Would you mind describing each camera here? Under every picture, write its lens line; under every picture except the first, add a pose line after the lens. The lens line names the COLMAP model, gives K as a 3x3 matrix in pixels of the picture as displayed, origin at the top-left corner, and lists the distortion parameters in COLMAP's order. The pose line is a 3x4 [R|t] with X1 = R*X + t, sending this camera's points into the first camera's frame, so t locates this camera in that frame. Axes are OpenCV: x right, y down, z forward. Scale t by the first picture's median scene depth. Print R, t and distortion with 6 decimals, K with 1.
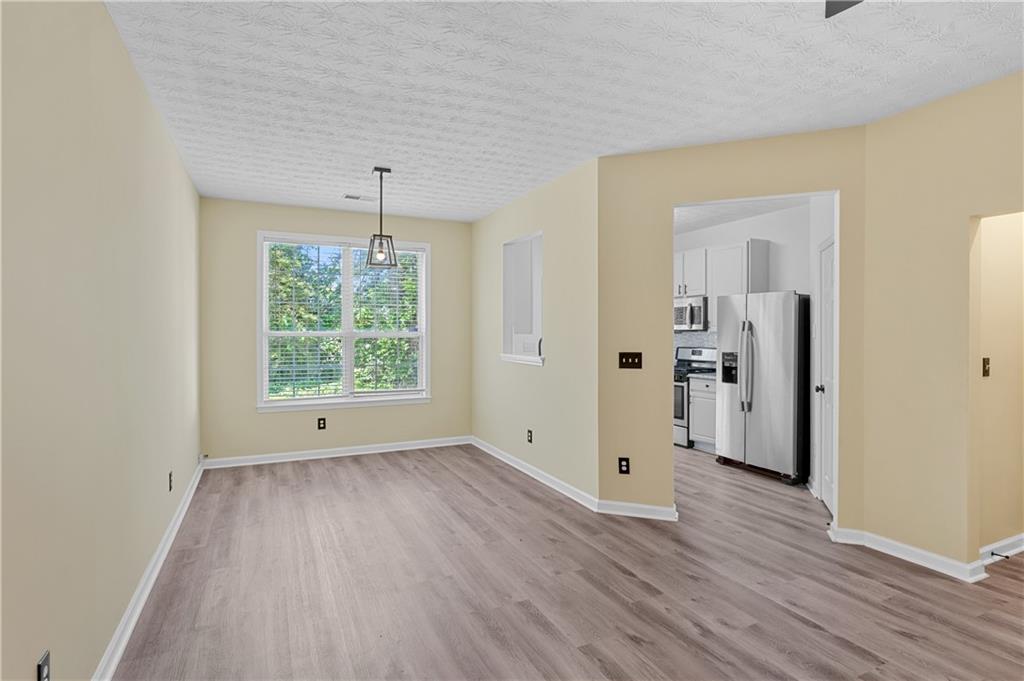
lens RADIAL K [[517.8, 0, 513.2], [0, 517.8, 337.8], [0, 0, 1]] dist [-0.001614, -0.000276]
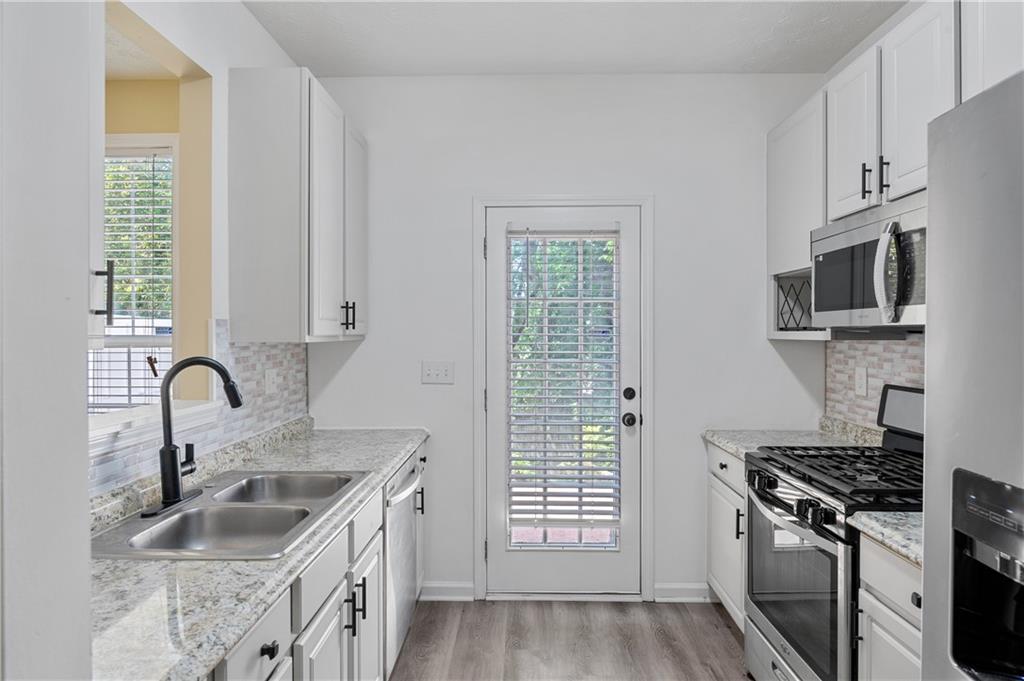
lens RADIAL K [[597.0, 0, 512.3], [0, 597.0, 334.1], [0, 0, 1]] dist [0.000053, -0.000023]
pose [[0.894593, -0.000179, -0.446882, 0.462861], [-0.002945, 0.999976, -0.006296, -0.014234], [0.446872, 0.006949, 0.894571, 0.989773]]
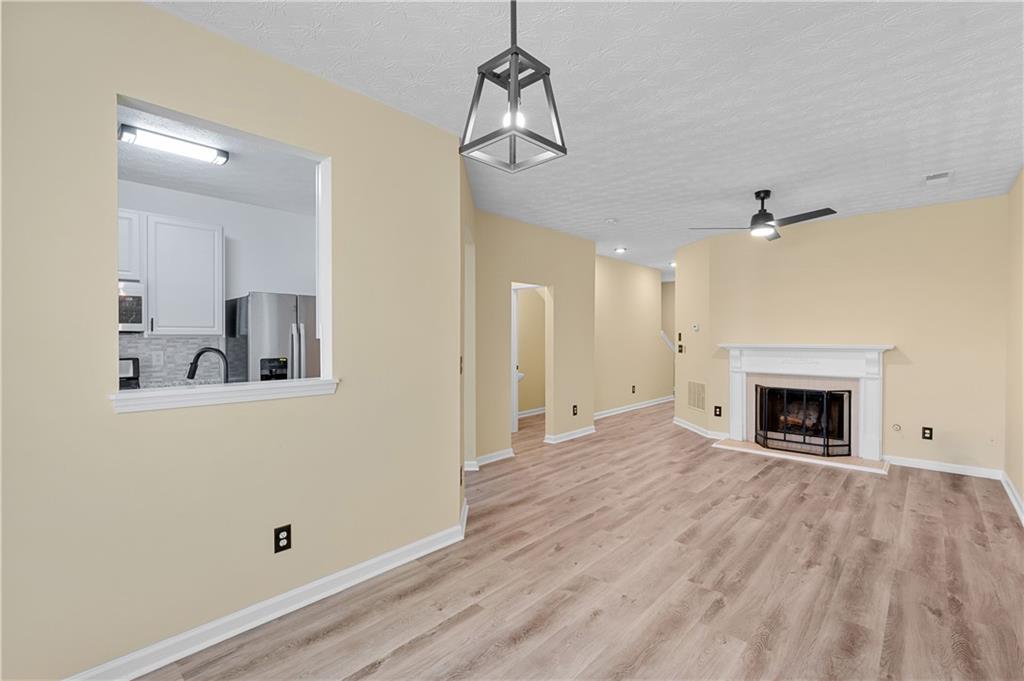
lens RADIAL K [[455.0, 0, 515.7], [0, 455.0, 337.0], [0, 0, 1]] dist [-0.002456, -0.000108]
pose [[-0.374767, -0.000838, 0.927119, -0.558933], [0.008489, 0.999955, 0.004335, -0.010387], [-0.927080, 0.009495, -0.374743, 1.133218]]
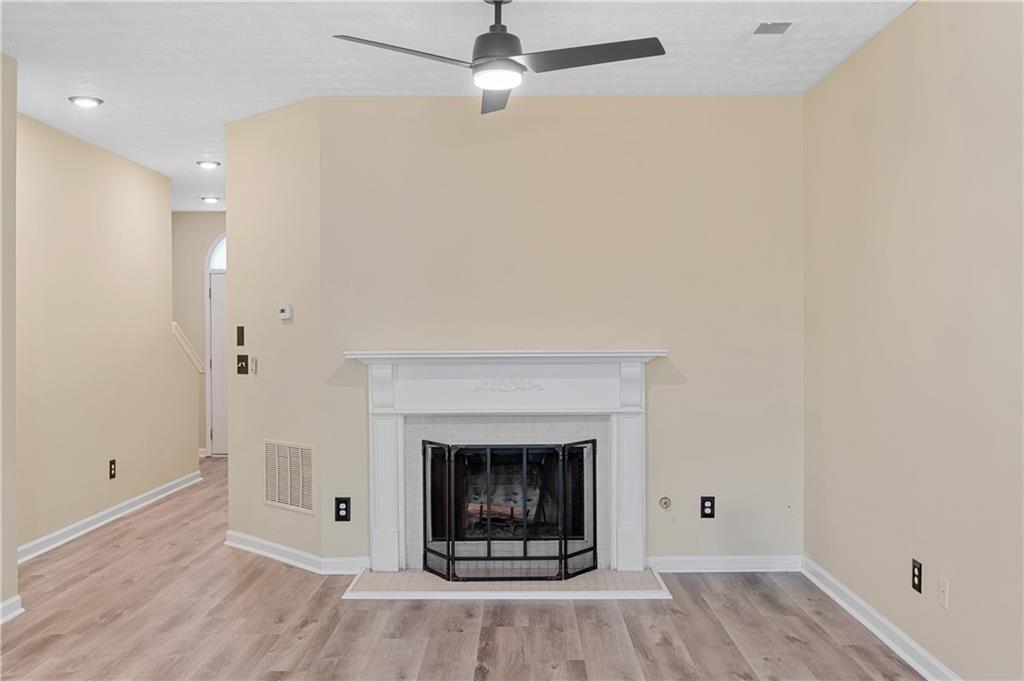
lens RADIAL K [[881.8, 0, 512.0], [0, 881.8, 340.5], [0, 0, 1]] dist [-0.014171, -0.009841]
pose [[-0.898096, 0.002629, 0.439792, -0.193520], [0.009743, 0.999856, 0.013920, -0.005942], [-0.439692, 0.016787, -0.897992, 0.968284]]
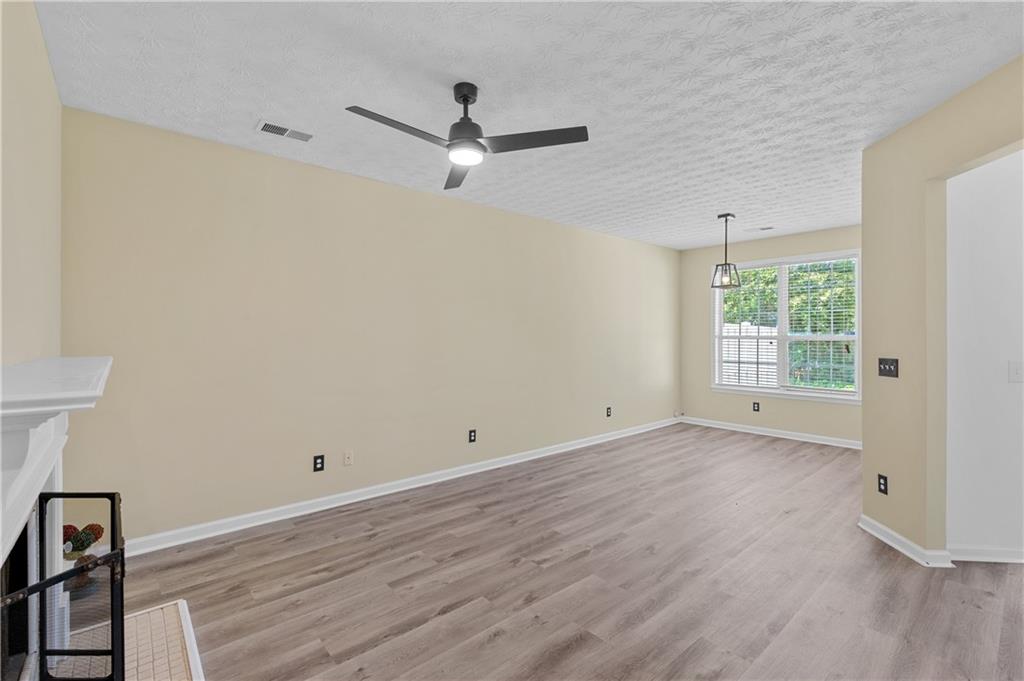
lens RADIAL K [[455.0, 0, 515.7], [0, 455.0, 337.0], [0, 0, 1]] dist [-0.002456, -0.000108]
pose [[0.269253, 0.002375, -0.963067, 0.745478], [-0.010089, 0.999949, -0.000354, -0.001951], [0.963017, 0.009811, 0.269263, 0.159341]]
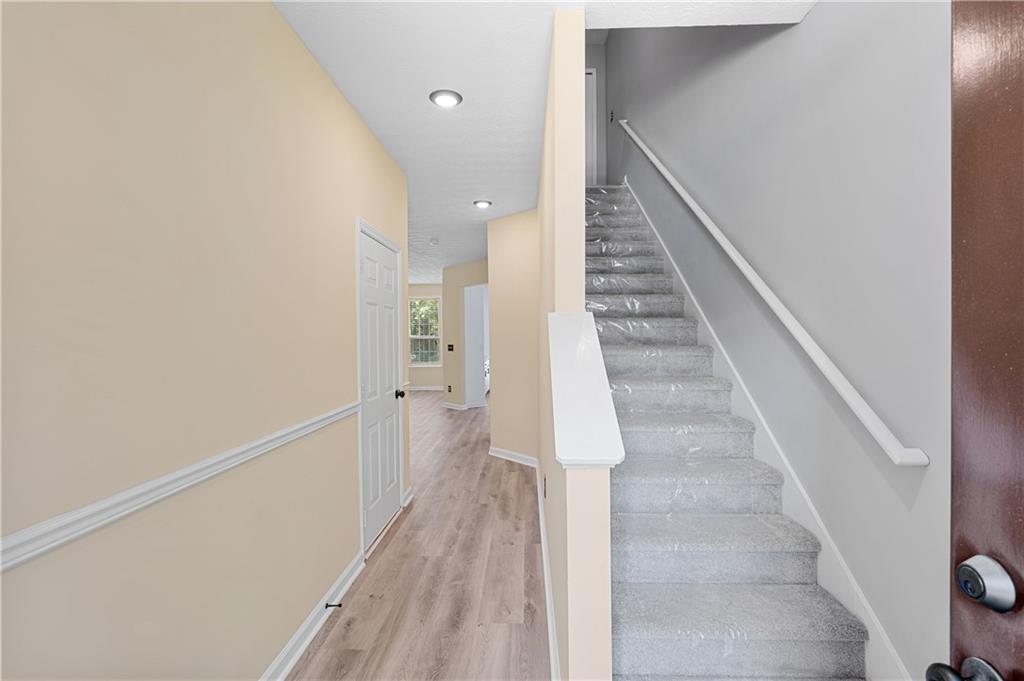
lens RADIAL K [[455.0, 0, 515.7], [0, 455.0, 337.0], [0, 0, 1]] dist [-0.002456, -0.000108]
pose [[0.889025, -0.003738, -0.457843, 1.404829], [0.000800, 0.999978, -0.006612, 0.005844], [0.457858, 0.005512, 0.889008, -0.759019]]
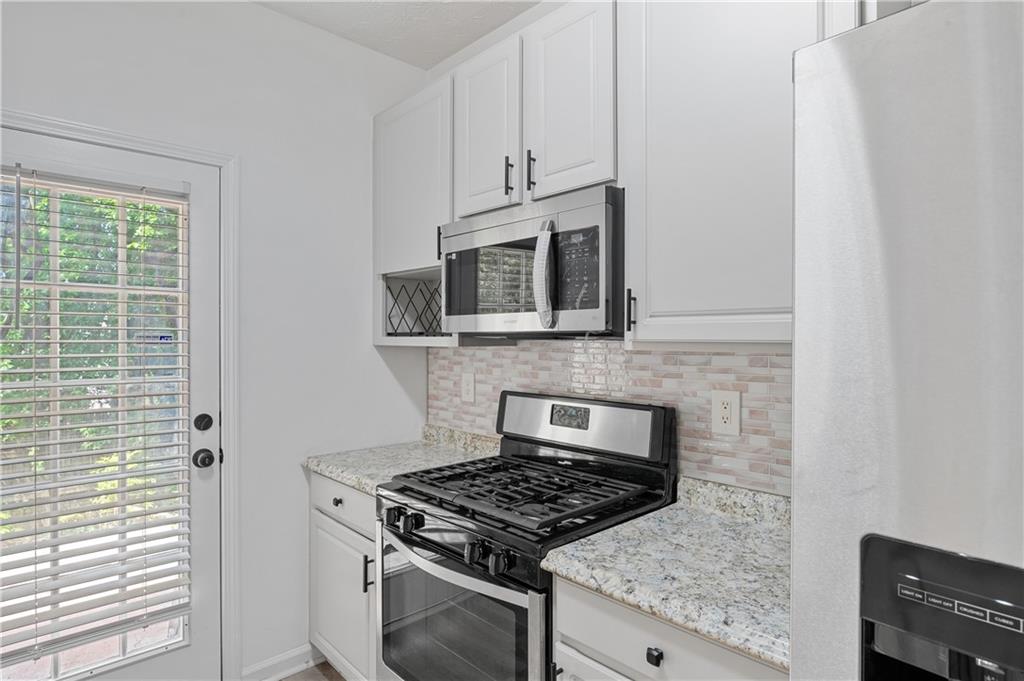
lens RADIAL K [[555.5, 0, 514.0], [0, 555.5, 338.4], [0, 0, 1]] dist [-0.005420, -0.001150]
pose [[0.952543, -0.001112, 0.304403, 0.376582], [0.003060, 0.999978, -0.005924, -0.017236], [-0.304390, 0.006575, 0.952525, 1.155486]]
